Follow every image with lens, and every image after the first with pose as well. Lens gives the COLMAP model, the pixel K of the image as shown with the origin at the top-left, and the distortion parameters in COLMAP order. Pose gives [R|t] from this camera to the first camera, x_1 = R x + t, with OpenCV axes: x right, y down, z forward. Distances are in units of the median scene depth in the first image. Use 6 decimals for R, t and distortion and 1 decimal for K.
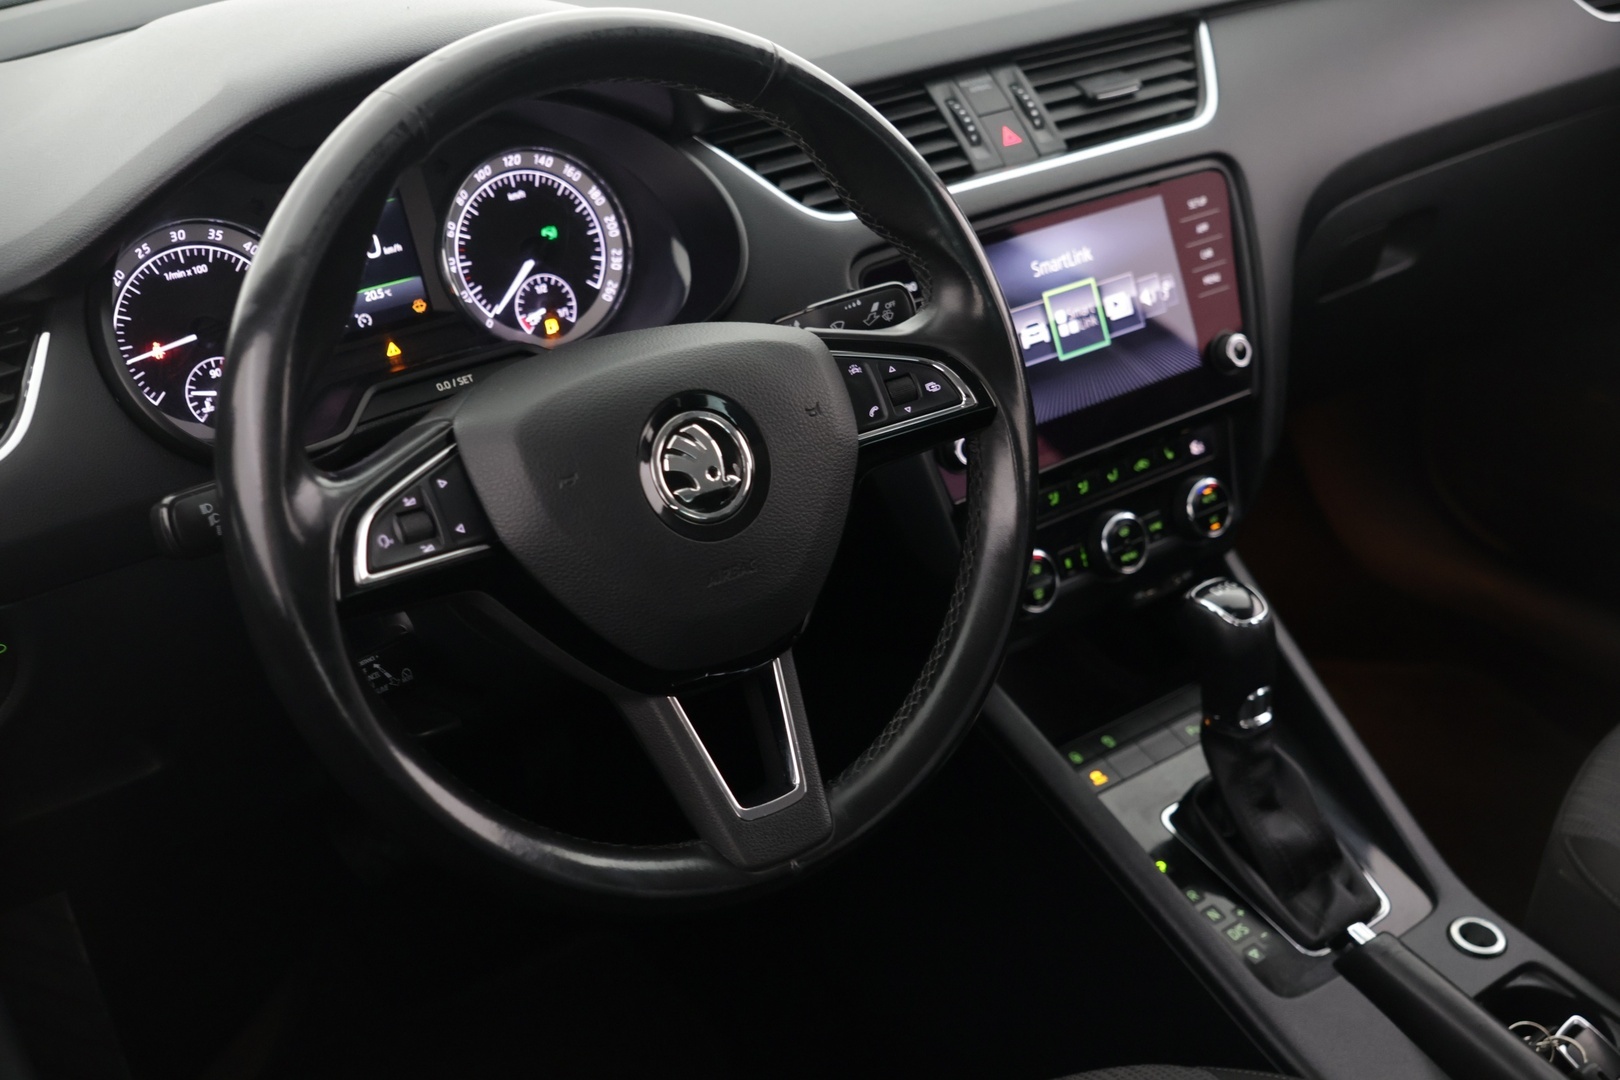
lens RADIAL K [[1965.8, 0, 803.0], [0, 1965.8, 538.2], [0, 0, 1]] dist [0.021341, 0.000000]
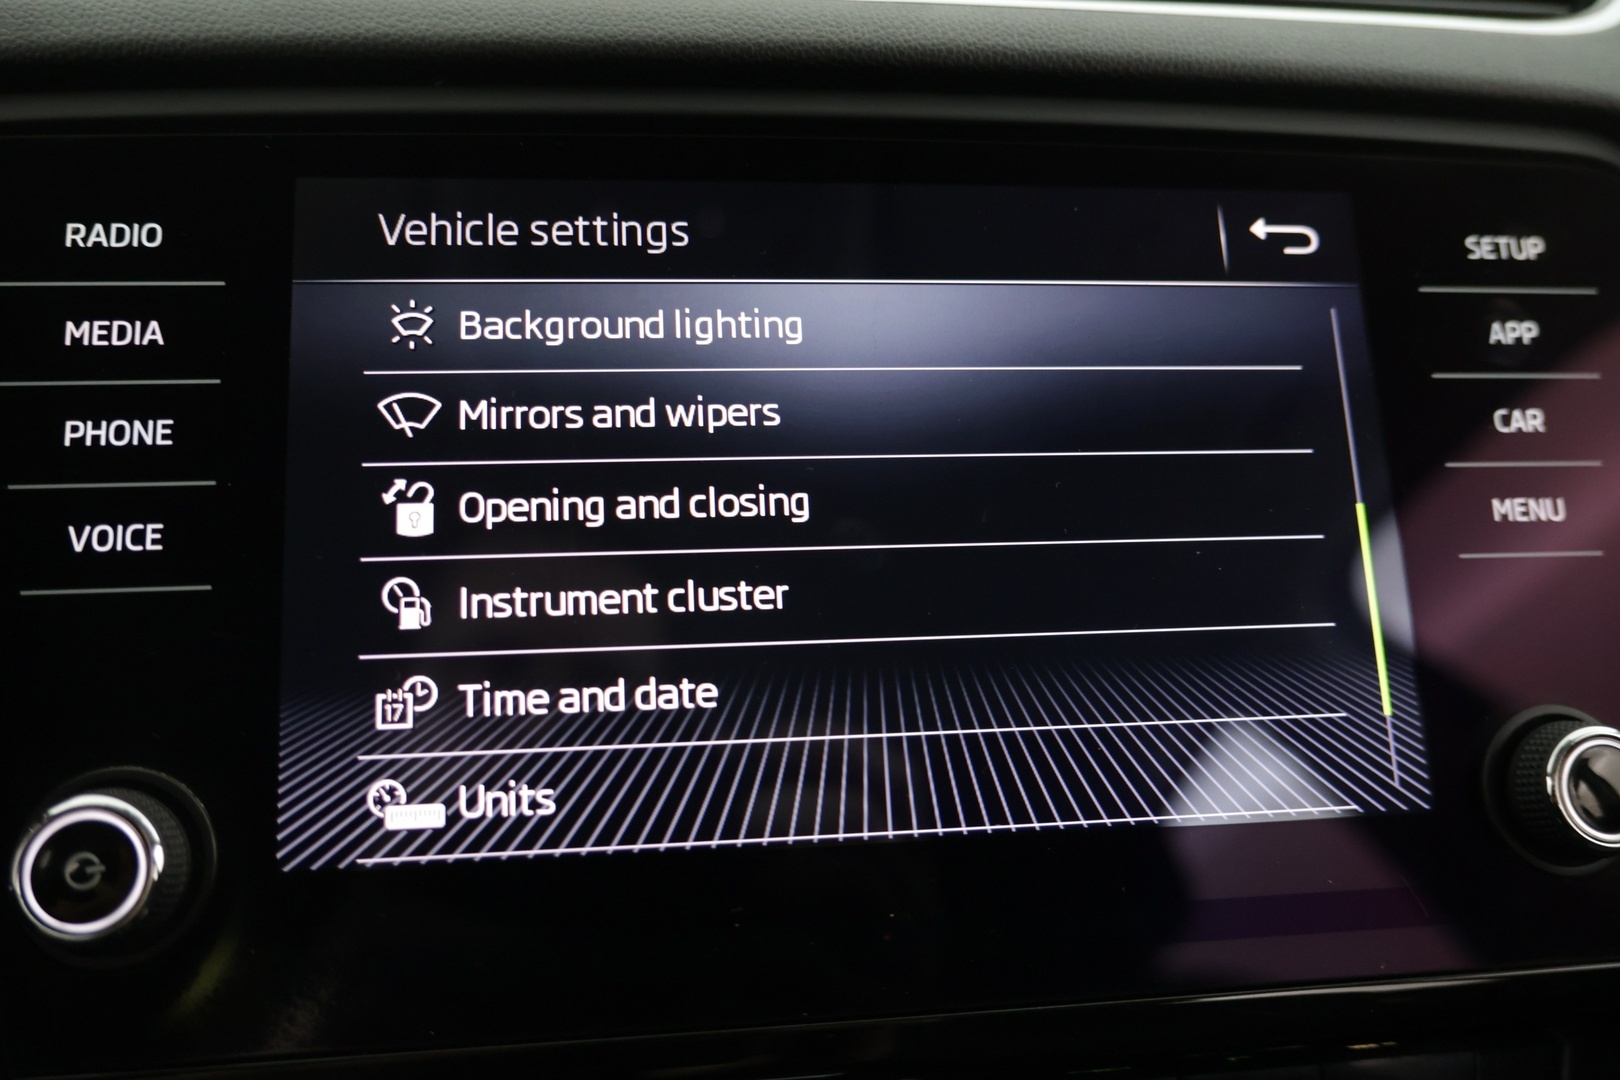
lens RADIAL K [[1331.0, 0, 802.1], [0, 1331.0, 540.8], [0, 0, 1]] dist [-0.009600, -0.003394]
pose [[0.876757, 0.137001, -0.461007, 0.230075], [-0.250426, 0.948413, -0.194421, -0.074411], [0.410589, 0.285908, 0.865837, 0.897463]]
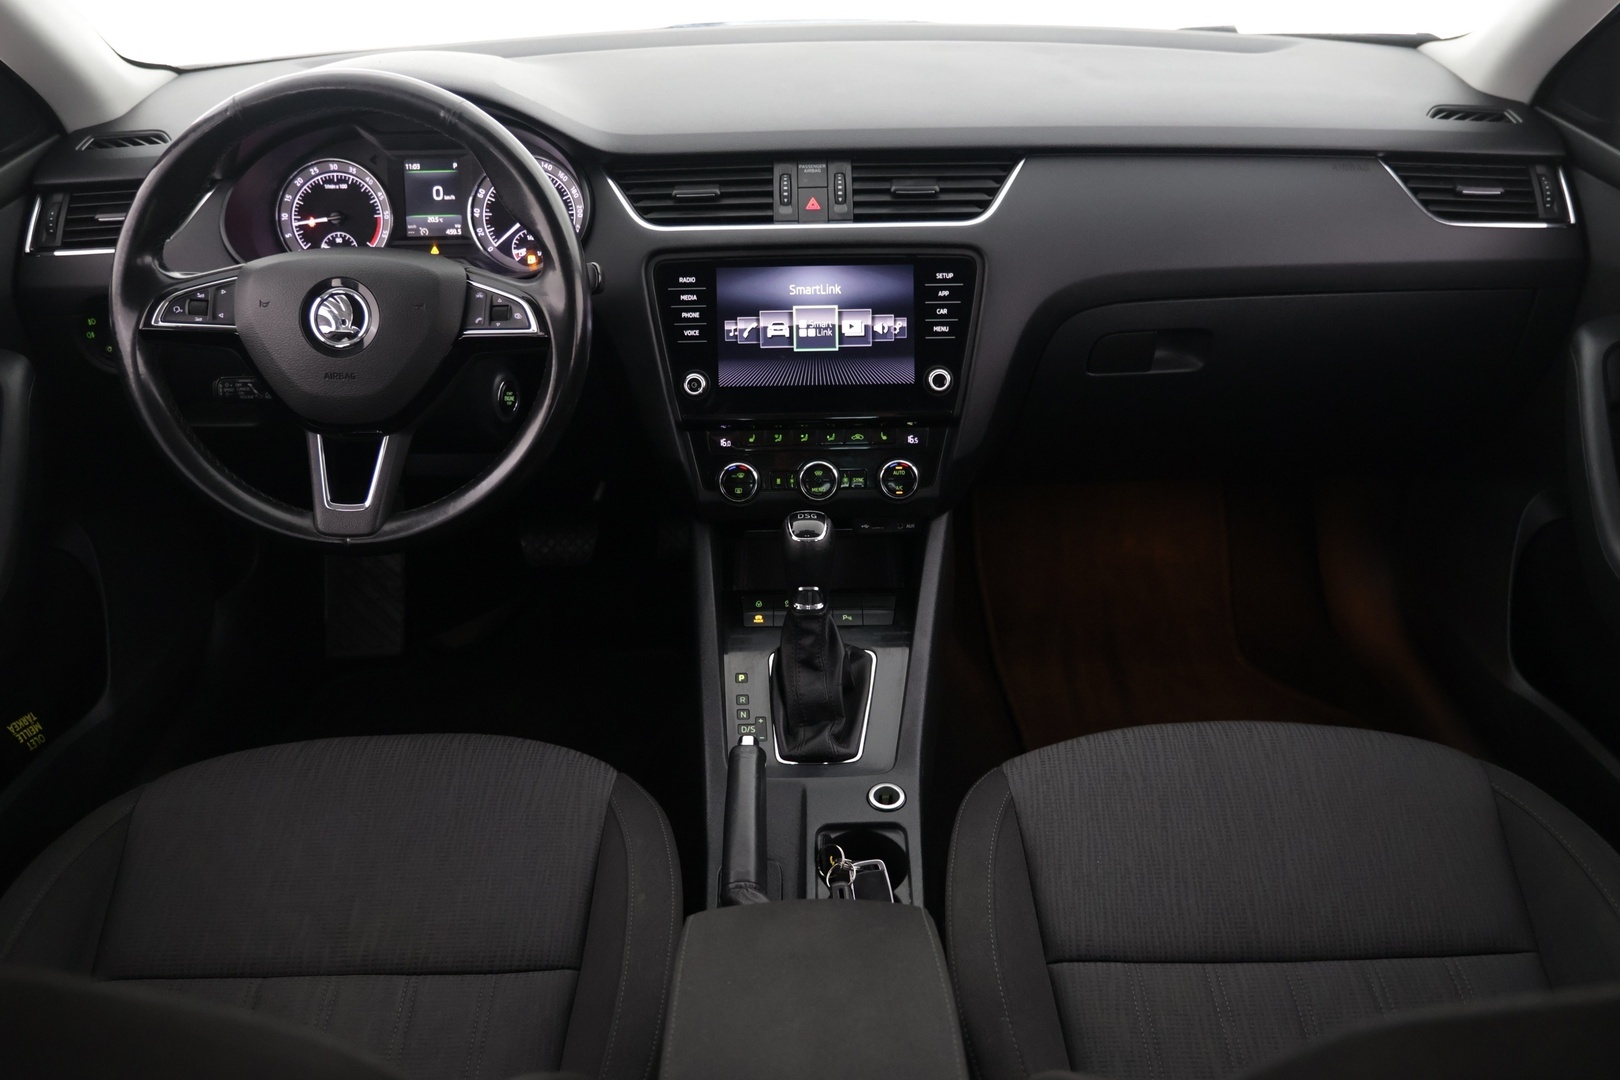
lens RADIAL K [[1331.0, 0, 783.0], [0, 1331.0, 519.5], [0, 0, 1]] dist [-0.009600, -0.003394]
pose [[0.803891, 0.298375, -0.514520, 0.745212], [-0.279290, 0.953130, 0.116364, -0.088514], [0.525125, 0.050156, 0.849546, 0.119010]]
